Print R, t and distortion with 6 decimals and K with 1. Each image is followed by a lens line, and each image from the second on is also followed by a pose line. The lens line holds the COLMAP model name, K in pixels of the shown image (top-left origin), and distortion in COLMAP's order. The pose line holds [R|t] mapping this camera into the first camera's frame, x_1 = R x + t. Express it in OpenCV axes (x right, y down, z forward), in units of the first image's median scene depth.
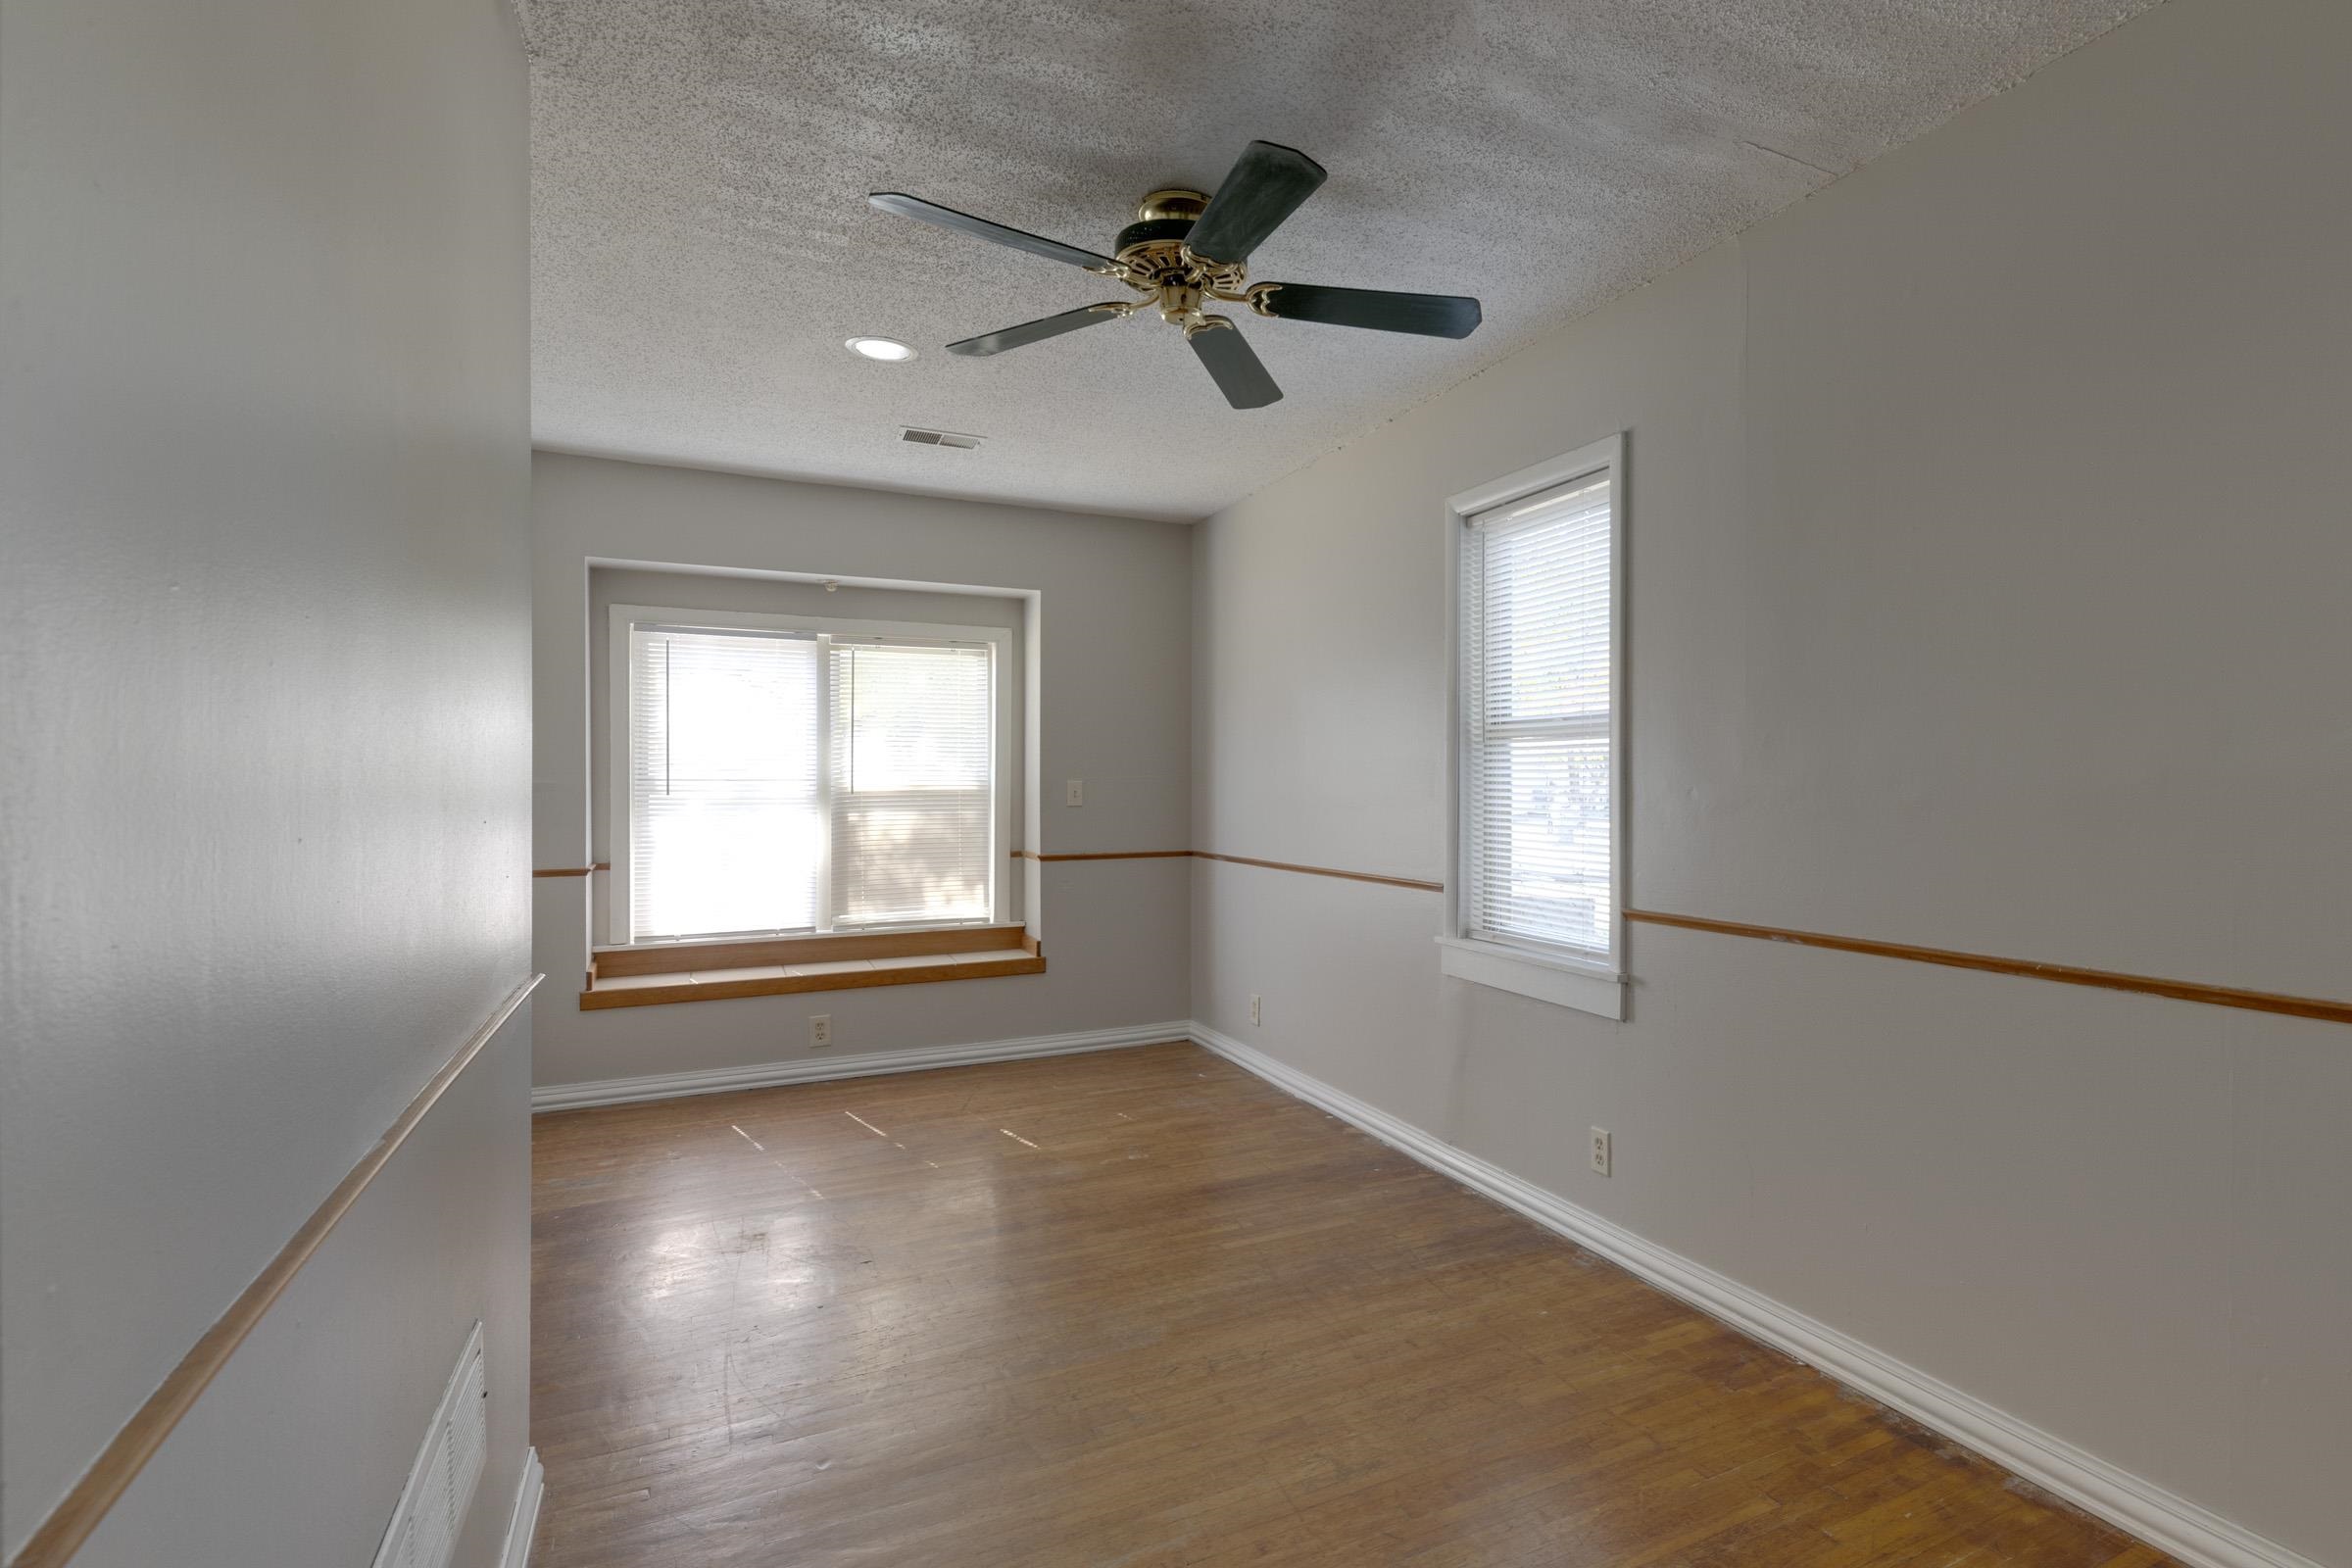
lens RADIAL K [[1077.0, 0, 1194.1], [0, 1077.0, 782.6], [0, 0, 1]] dist [-0.003298, -0.001812]
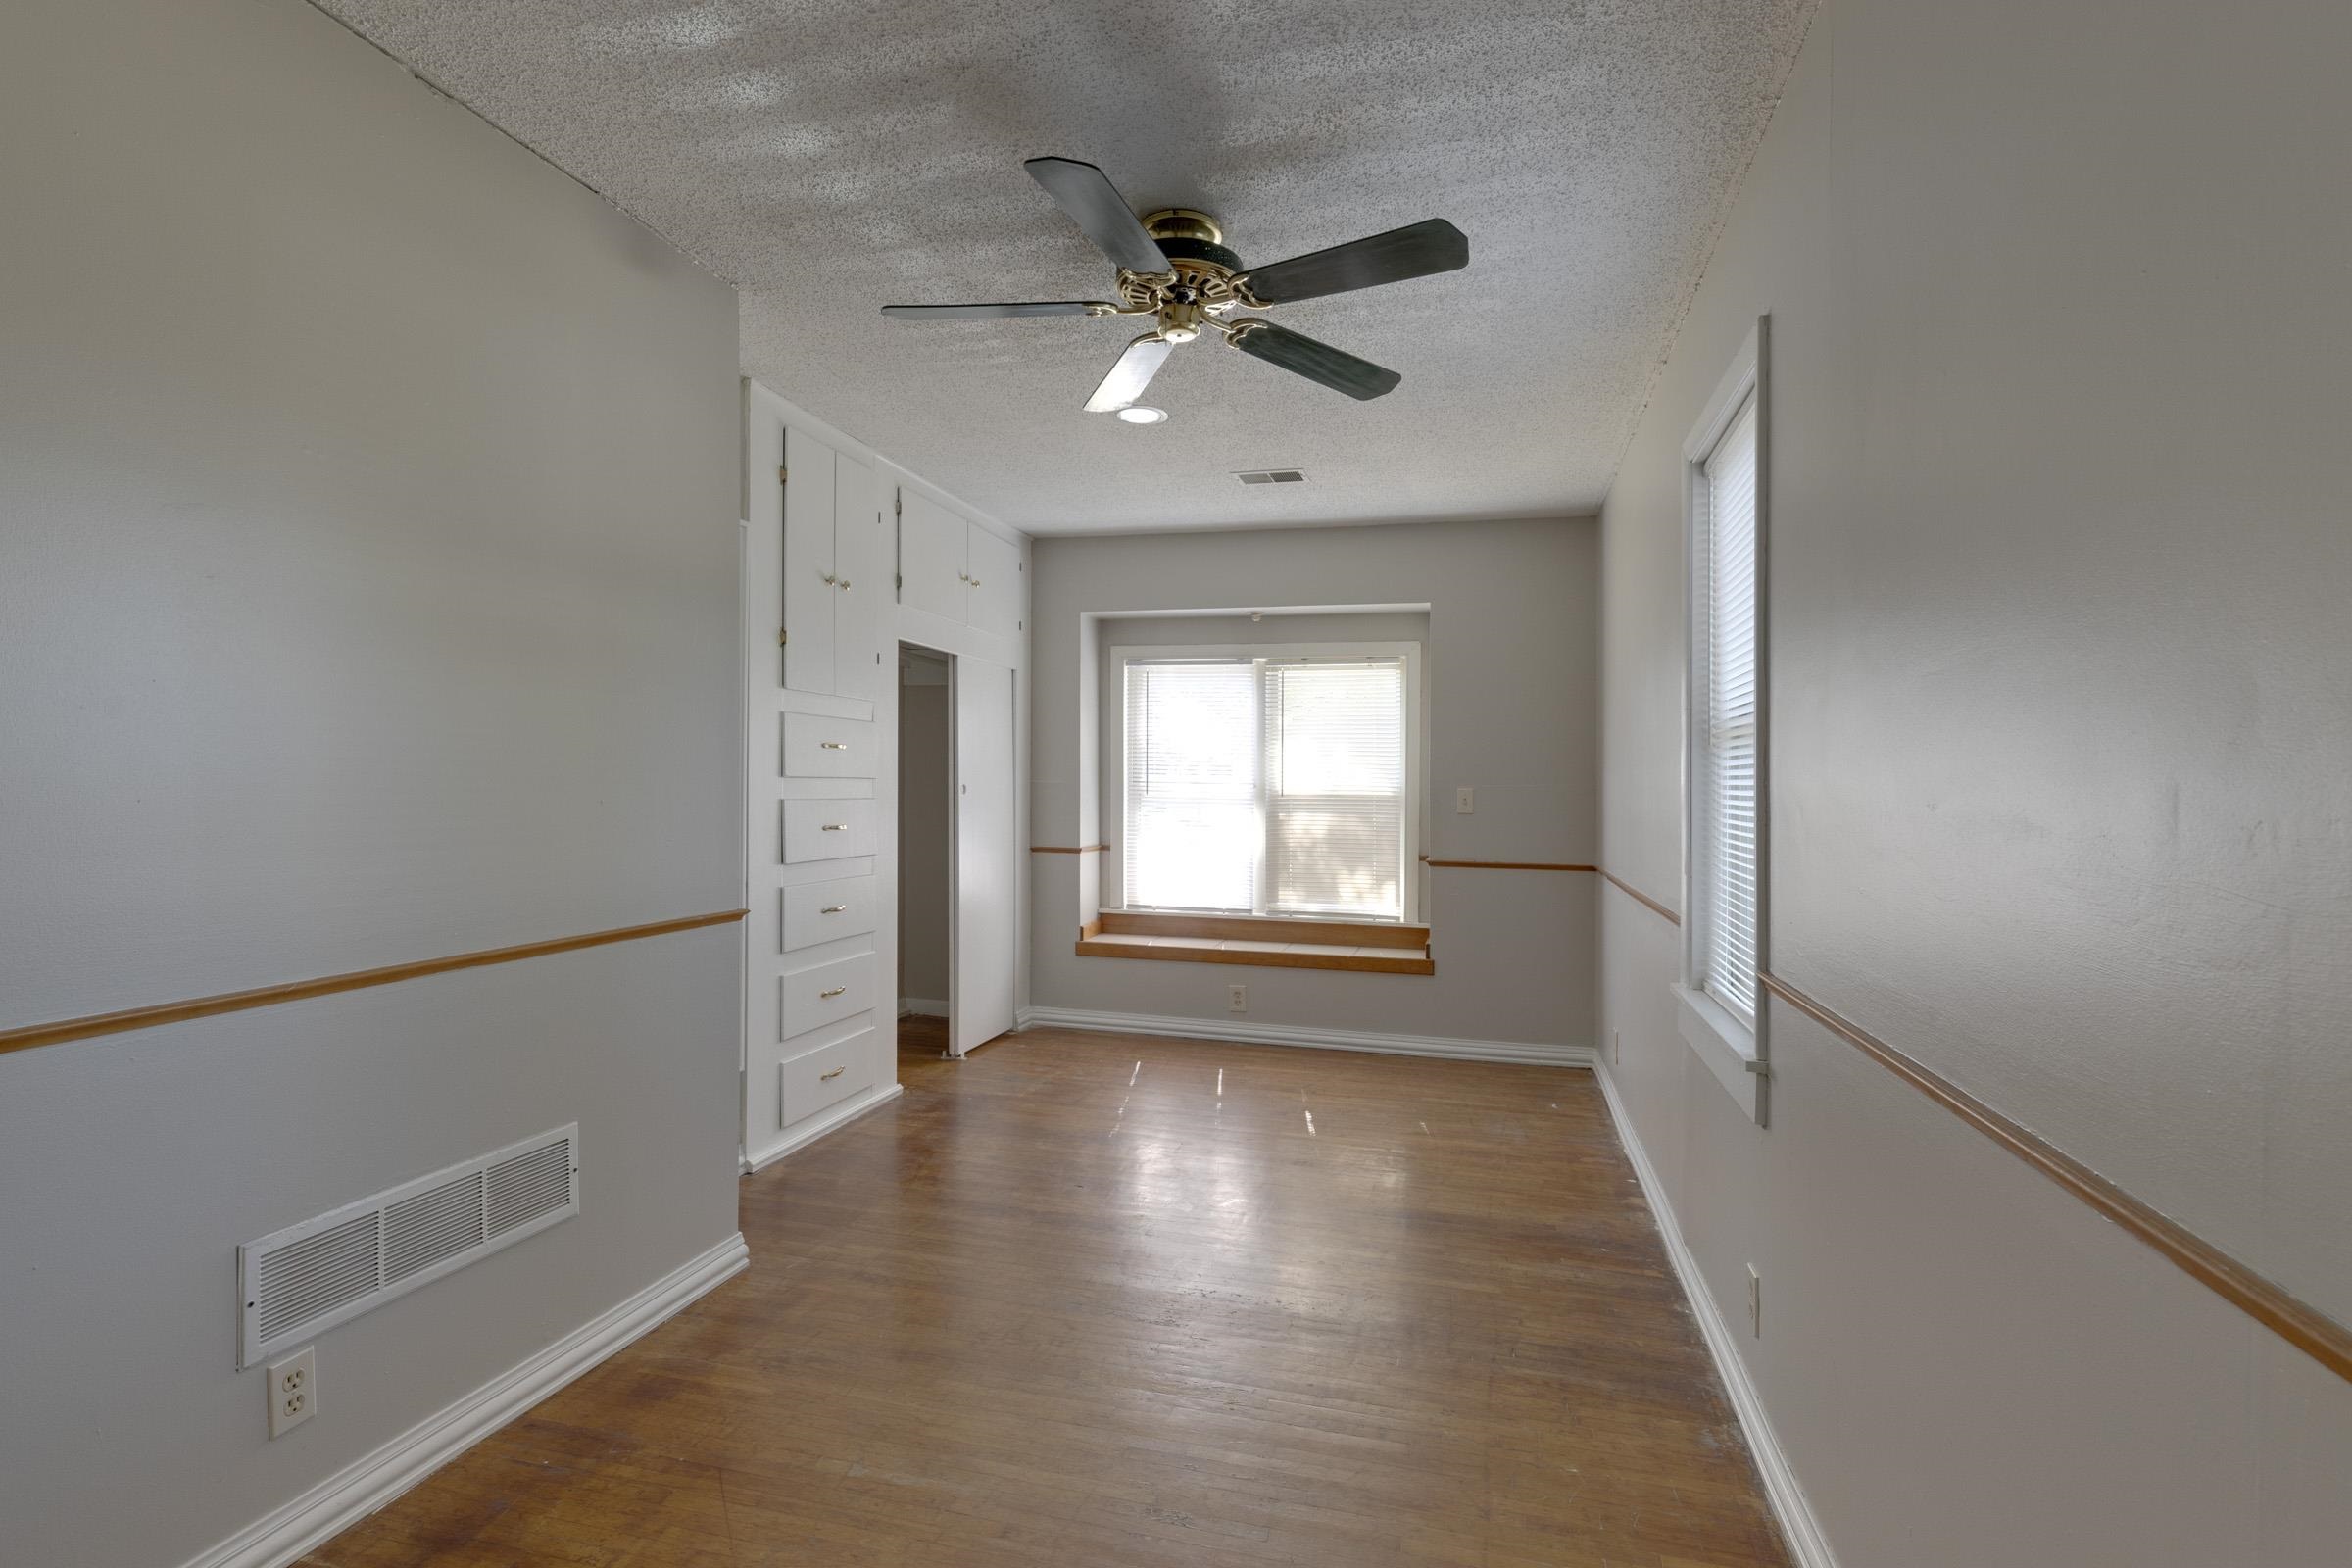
lens RADIAL K [[990.7, 0, 1230.0], [0, 990.7, 779.6], [0, 0, 1]] dist [-0.007396, 0.000474]
pose [[0.783072, 0.011628, -0.621822, 0.306851], [-0.018993, 0.999806, -0.005223, -0.000628], [0.621641, 0.015900, 0.783141, 0.147371]]
